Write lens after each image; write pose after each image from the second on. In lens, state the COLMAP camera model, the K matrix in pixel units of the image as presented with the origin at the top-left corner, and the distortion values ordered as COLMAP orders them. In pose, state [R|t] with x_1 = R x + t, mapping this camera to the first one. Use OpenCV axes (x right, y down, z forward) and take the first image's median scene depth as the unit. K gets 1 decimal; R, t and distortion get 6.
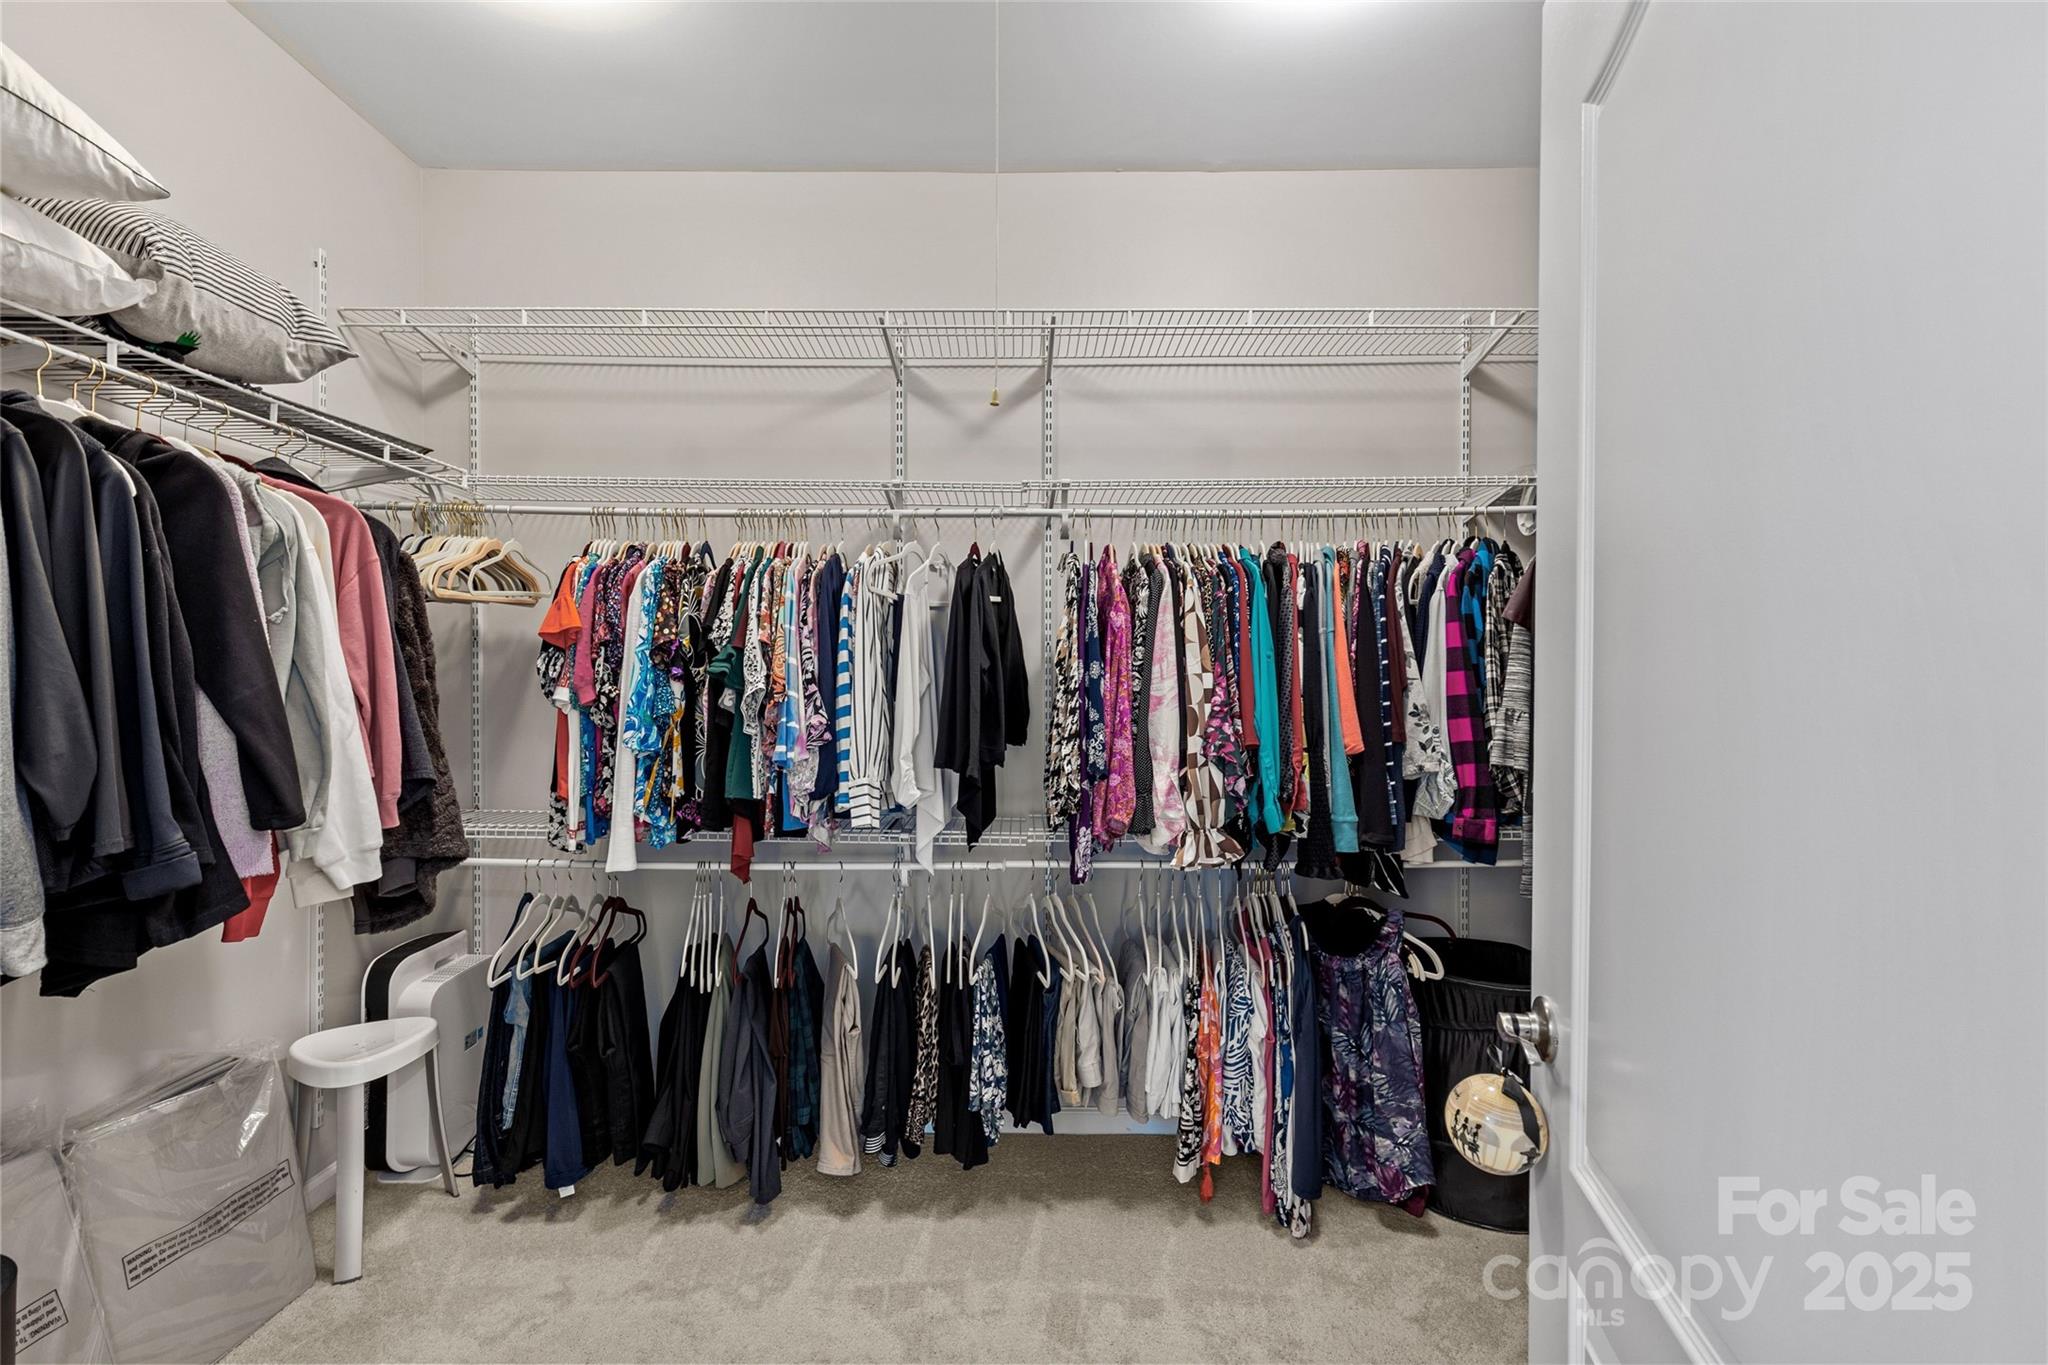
lens RADIAL K [[896.5, 0, 1021.0], [0, 896.5, 681.4], [0, 0, 1]] dist [-0.000023, -0.000116]
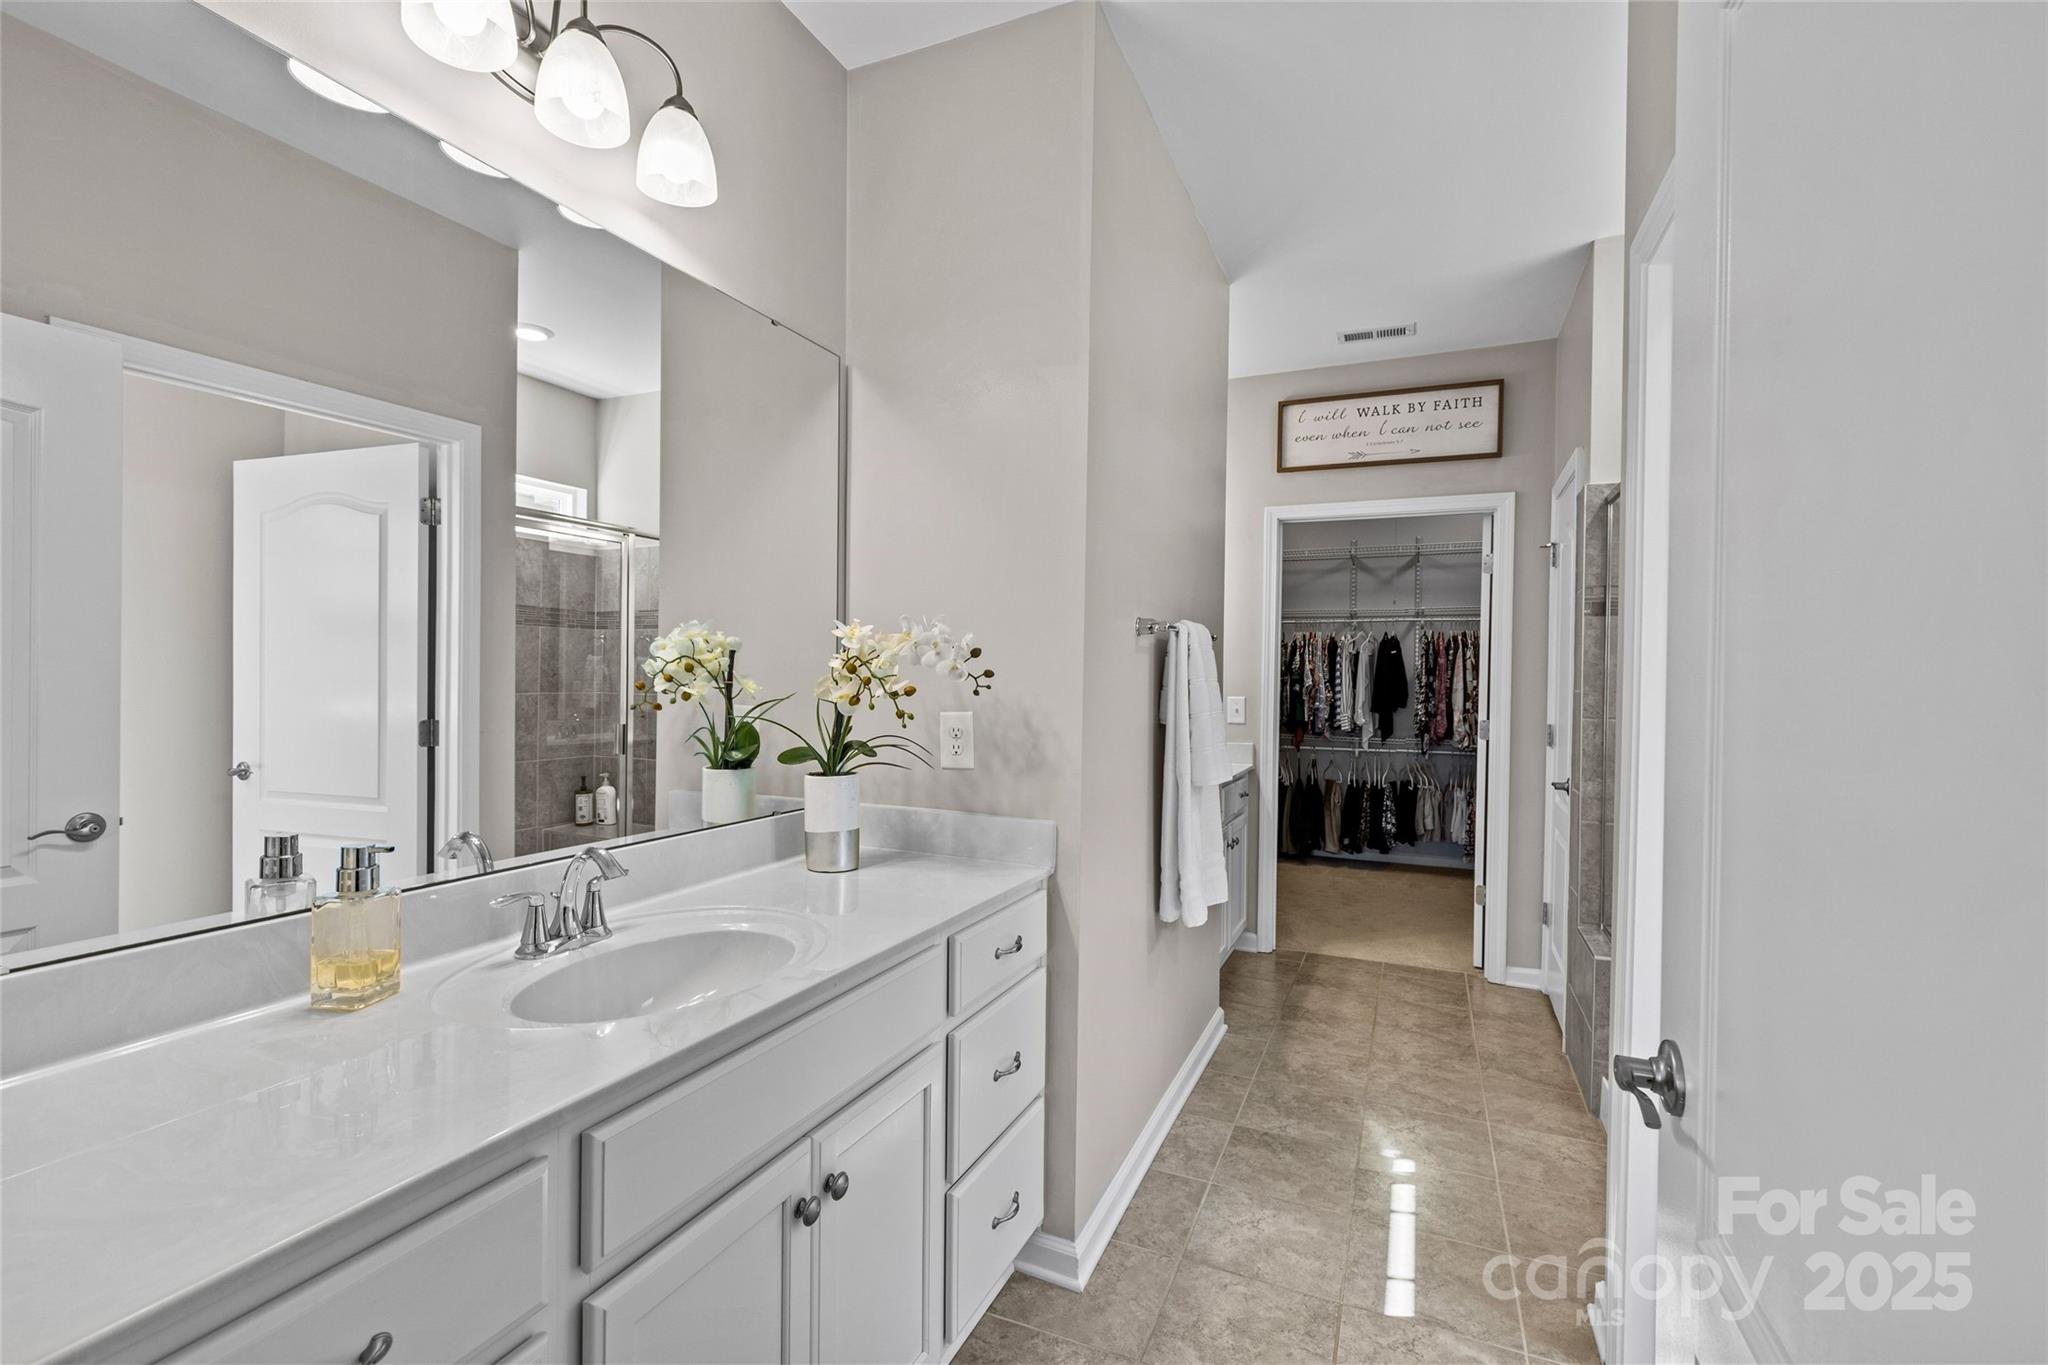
lens RADIAL K [[896.5, 0, 1015.2], [0, 896.5, 686.2], [0, 0, 1]] dist [-0.000023, -0.000116]
pose [[0.907904, 0.011812, -0.419012, 0.074000], [-0.011951, 0.999926, 0.002292, 0.019151], [0.419008, 0.002927, 0.907978, -2.097040]]
